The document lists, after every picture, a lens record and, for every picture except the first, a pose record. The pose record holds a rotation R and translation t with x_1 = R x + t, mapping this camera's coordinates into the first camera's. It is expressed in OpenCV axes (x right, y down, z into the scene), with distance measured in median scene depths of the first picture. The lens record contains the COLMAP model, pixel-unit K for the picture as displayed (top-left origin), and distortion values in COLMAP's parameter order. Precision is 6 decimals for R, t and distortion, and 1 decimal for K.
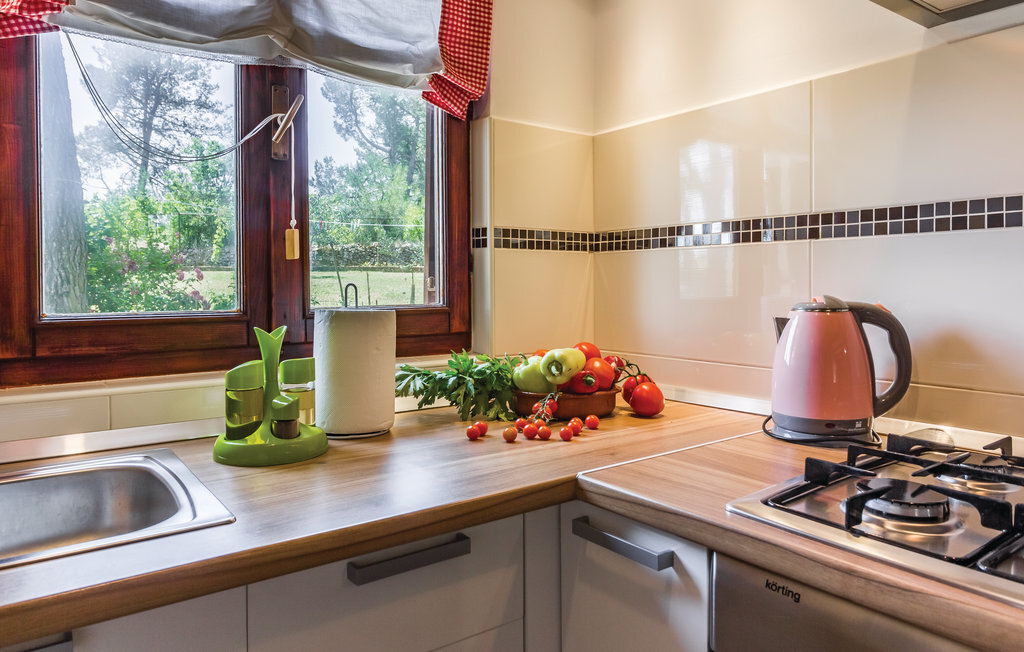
lens RADIAL K [[683.8, 0, 512.0], [0, 683.8, 294.7], [0, 0, 1]] dist [-0.000244, -0.001599]
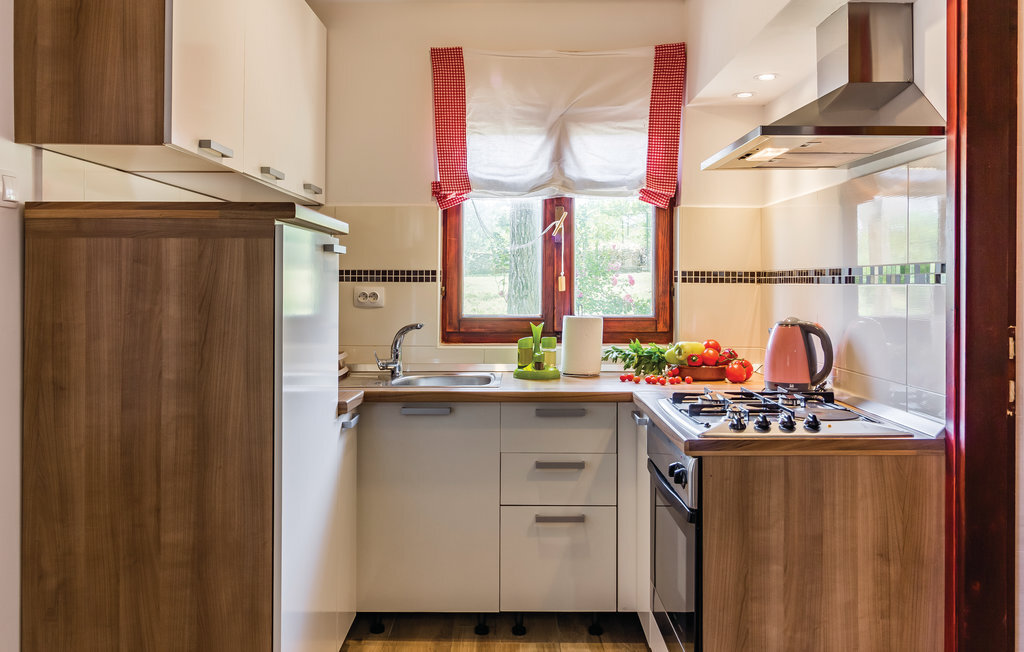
lens RADIAL K [[815.9, 0, 513.3], [0, 815.9, 279.5], [0, 0, 1]] dist [0.000798, 0.000147]
pose [[0.804376, 0.006037, -0.594090, 0.972371], [-0.017587, 0.999752, -0.013653, -0.047948], [0.593860, 0.021430, 0.804283, -1.014973]]
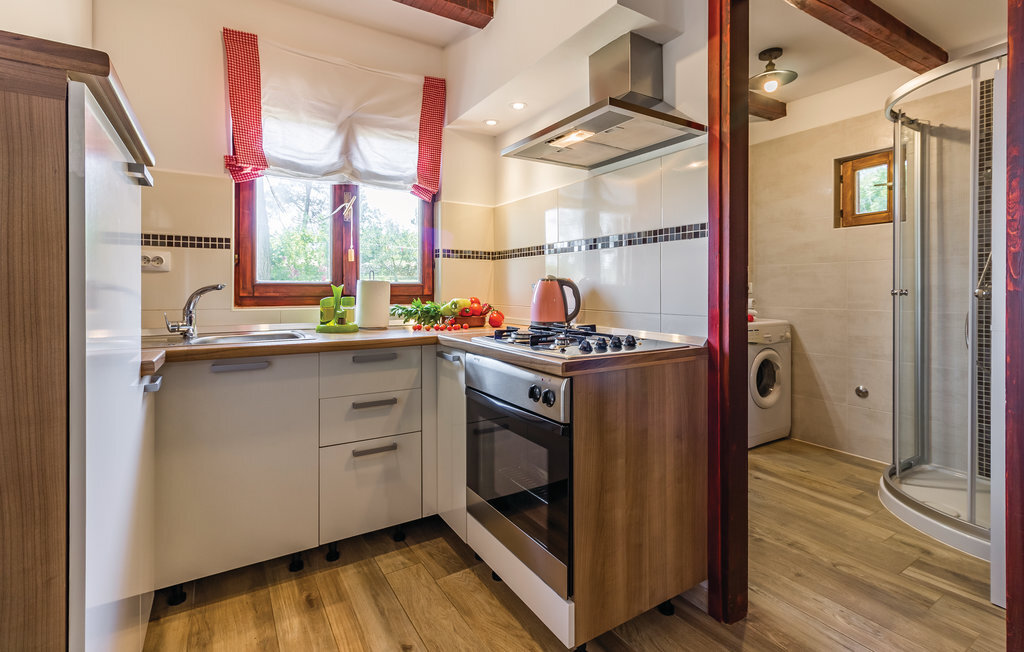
lens RADIAL K [[471.6, 0, 513.0], [0, 471.6, 290.9], [0, 0, 1]] dist [0.003423, -0.000233]
pose [[0.996749, 0.007439, -0.080222, 0.388788], [-0.008590, 0.999865, -0.014008, 0.072044], [0.080107, 0.014652, 0.996679, -0.639499]]
